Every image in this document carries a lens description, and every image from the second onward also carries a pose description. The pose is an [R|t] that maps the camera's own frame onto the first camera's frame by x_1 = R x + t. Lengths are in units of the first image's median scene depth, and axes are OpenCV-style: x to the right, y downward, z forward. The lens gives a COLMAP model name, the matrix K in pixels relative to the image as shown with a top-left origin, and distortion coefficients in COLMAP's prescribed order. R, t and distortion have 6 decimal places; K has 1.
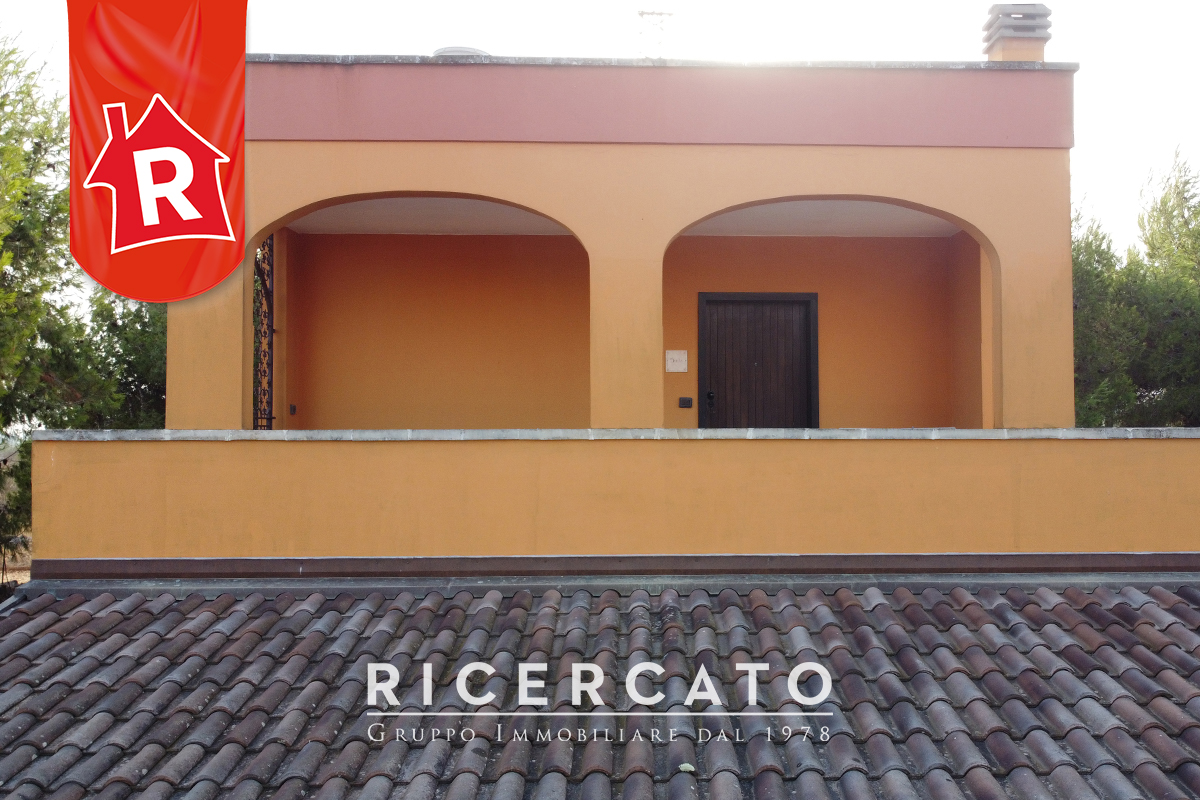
lens RADIAL K [[1123.6, 0, 623.8], [0, 1123.6, 378.2], [0, 0, 1]] dist [0.001343, -0.013034]
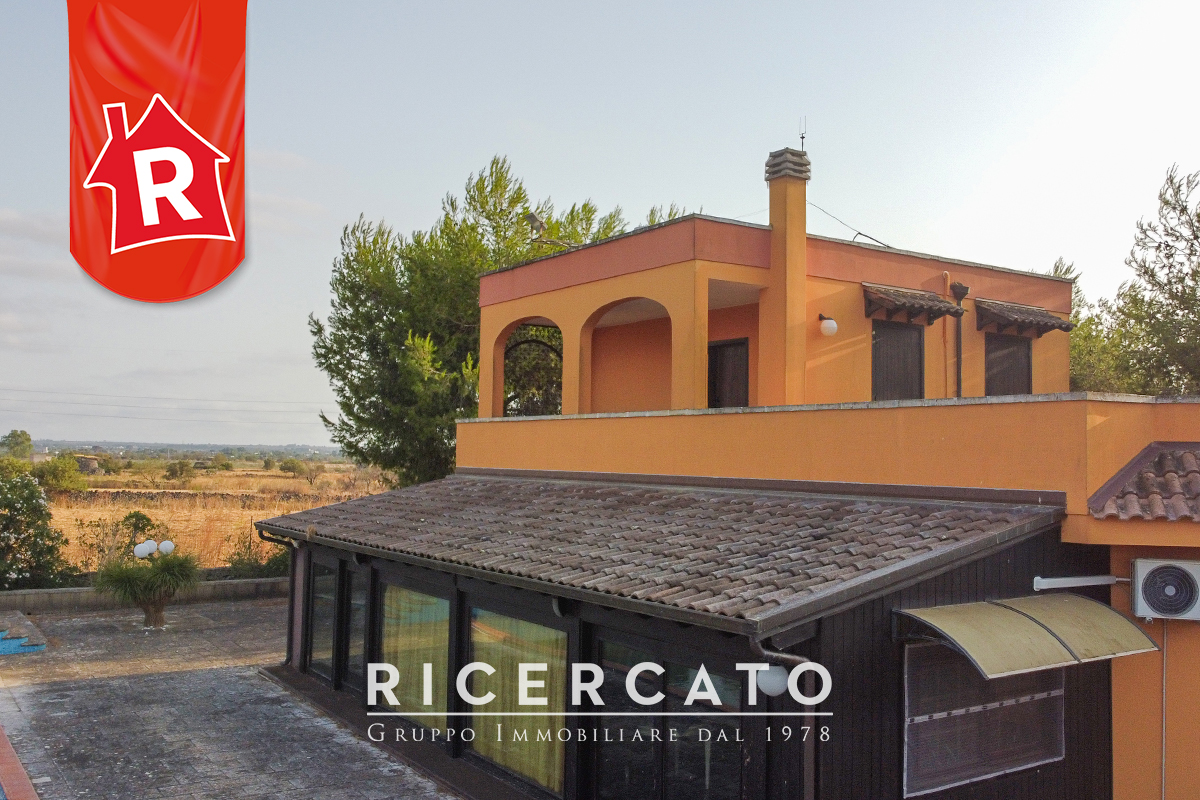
lens RADIAL K [[1123.6, 0, 623.8], [0, 1123.6, 378.2], [0, 0, 1]] dist [0.001343, -0.013034]
pose [[0.533543, -0.044851, -0.844583, 1.509176], [0.079400, 0.996839, -0.002778, -0.008337], [0.842038, -0.065578, 0.535418, -0.064048]]
